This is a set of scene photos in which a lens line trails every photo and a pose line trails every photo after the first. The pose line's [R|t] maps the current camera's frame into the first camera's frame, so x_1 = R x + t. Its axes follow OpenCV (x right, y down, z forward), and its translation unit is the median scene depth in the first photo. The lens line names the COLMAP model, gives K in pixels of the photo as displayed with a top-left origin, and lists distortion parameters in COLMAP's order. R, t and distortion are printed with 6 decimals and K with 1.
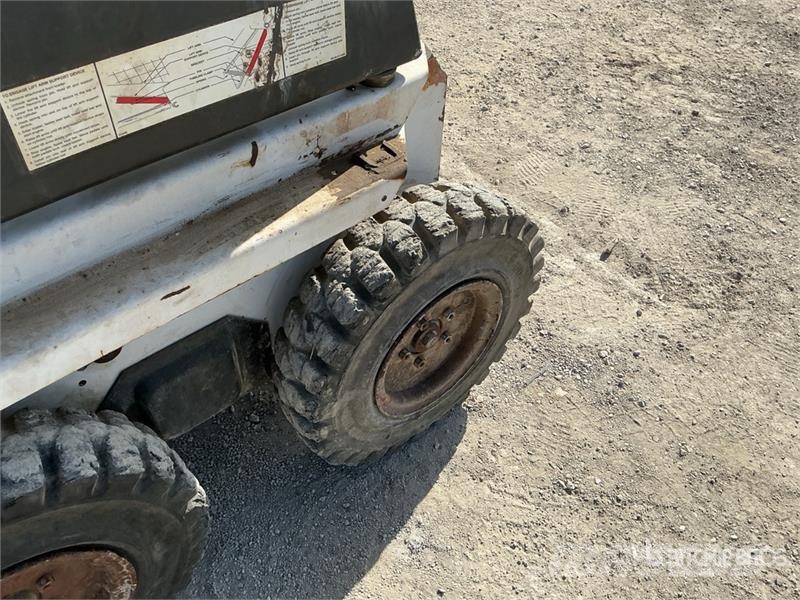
lens RADIAL K [[674.5, 0, 405.1], [0, 674.5, 281.4], [0, 0, 1]] dist [0.136177, -0.284262]
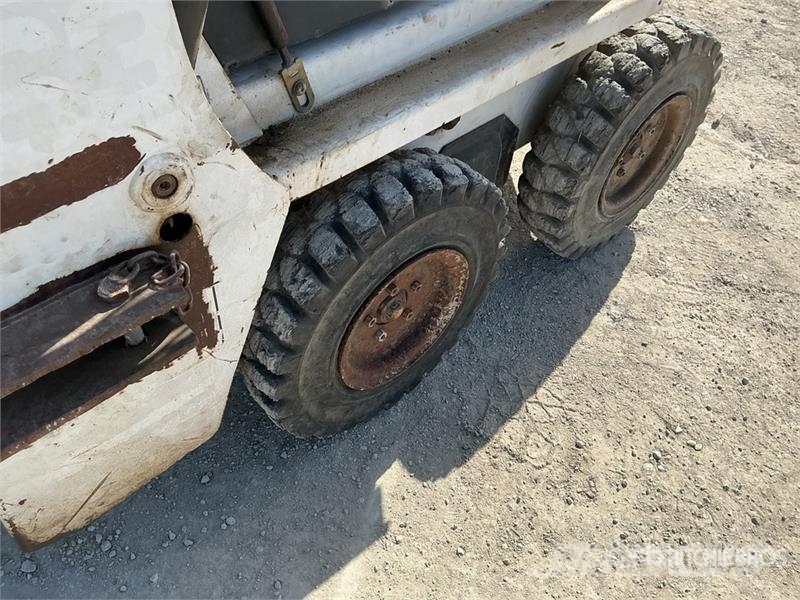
lens RADIAL K [[683.8, 0, 396.5], [0, 683.8, 293.7], [0, 0, 1]] dist [0.071022, -0.186188]
pose [[0.999303, -0.007321, 0.036593, -0.415947], [0.005420, 0.998645, 0.051763, 0.259734], [-0.036922, -0.051528, 0.997989, -0.243769]]
